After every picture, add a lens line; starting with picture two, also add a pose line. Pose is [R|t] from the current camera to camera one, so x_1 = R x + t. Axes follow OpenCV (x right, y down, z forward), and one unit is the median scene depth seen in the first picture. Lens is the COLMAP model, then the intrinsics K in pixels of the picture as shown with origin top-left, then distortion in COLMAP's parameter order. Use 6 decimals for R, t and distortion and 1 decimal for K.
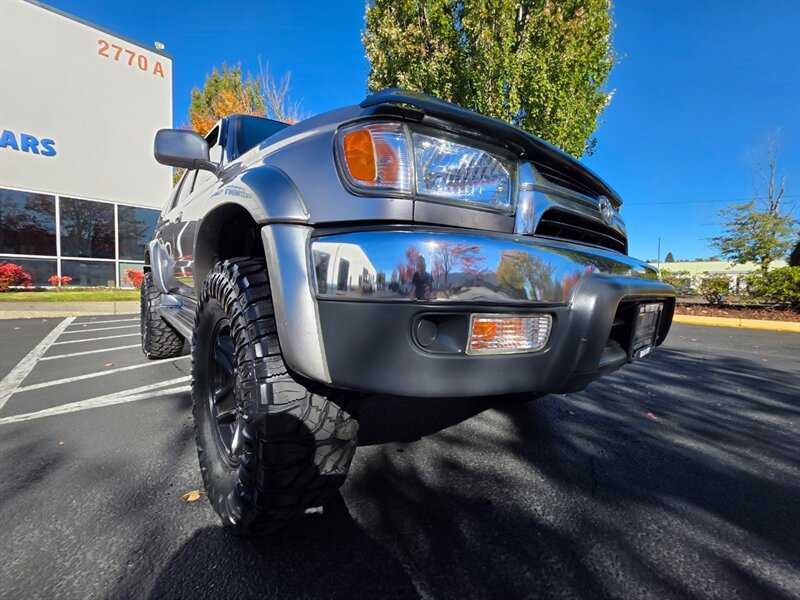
lens RADIAL K [[320.6, 0, 400.0], [0, 320.6, 300.0], [0, 0, 1]] dist [0.002388, 0.000042]
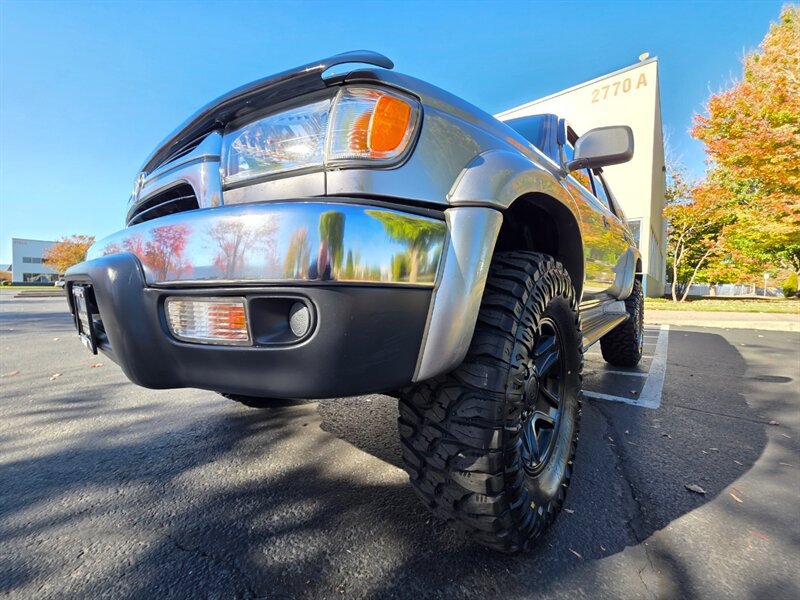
lens RADIAL K [[320.6, 0, 400.0], [0, 320.6, 300.0], [0, 0, 1]] dist [0.002388, 0.000042]
pose [[0.133120, 0.012585, -0.991020, 0.153986], [-0.050746, 0.998694, 0.005866, -0.000292], [0.989800, 0.049509, 0.133585, 0.151080]]
